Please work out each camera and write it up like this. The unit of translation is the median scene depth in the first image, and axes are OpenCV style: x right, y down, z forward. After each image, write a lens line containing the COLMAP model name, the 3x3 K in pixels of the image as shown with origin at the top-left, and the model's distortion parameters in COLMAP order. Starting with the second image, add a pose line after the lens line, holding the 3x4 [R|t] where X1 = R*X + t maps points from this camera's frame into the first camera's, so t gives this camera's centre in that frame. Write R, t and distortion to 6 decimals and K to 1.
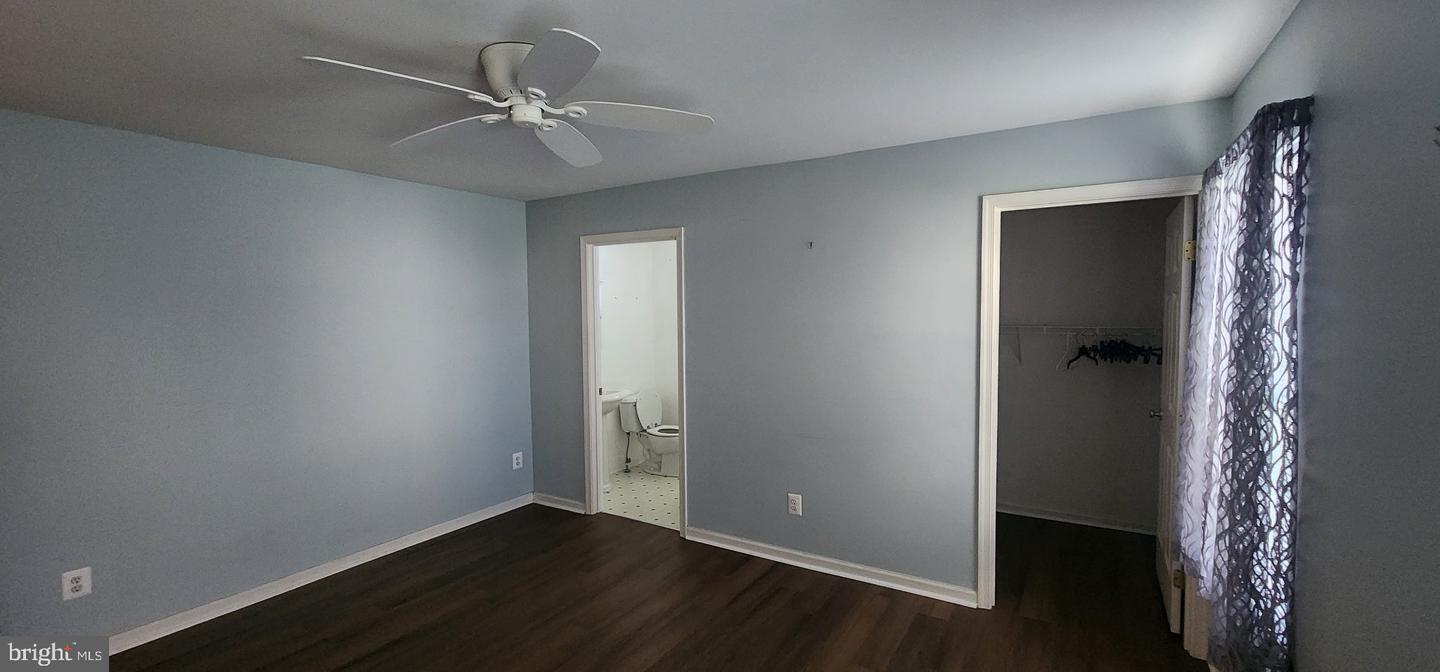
lens RADIAL K [[597.3, 0, 722.3], [0, 597.3, 343.7], [0, 0, 1]] dist [0.000781, 0.000160]
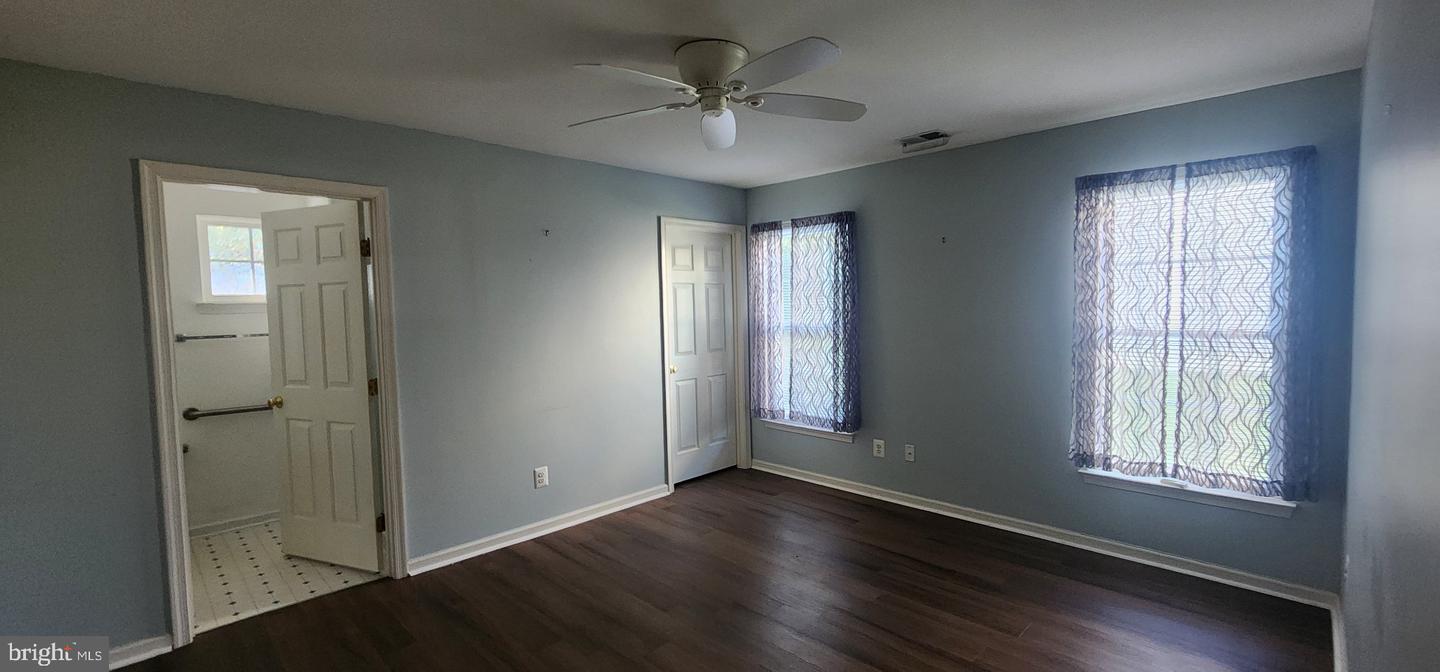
lens RADIAL K [[597.3, 0, 722.3], [0, 597.3, 343.7], [0, 0, 1]] dist [0.000781, 0.000160]
pose [[0.237500, -0.065758, 0.969159, -0.814698], [0.069779, 0.996284, 0.050498, 0.002545], [-0.968878, 0.055634, 0.241206, 0.424692]]
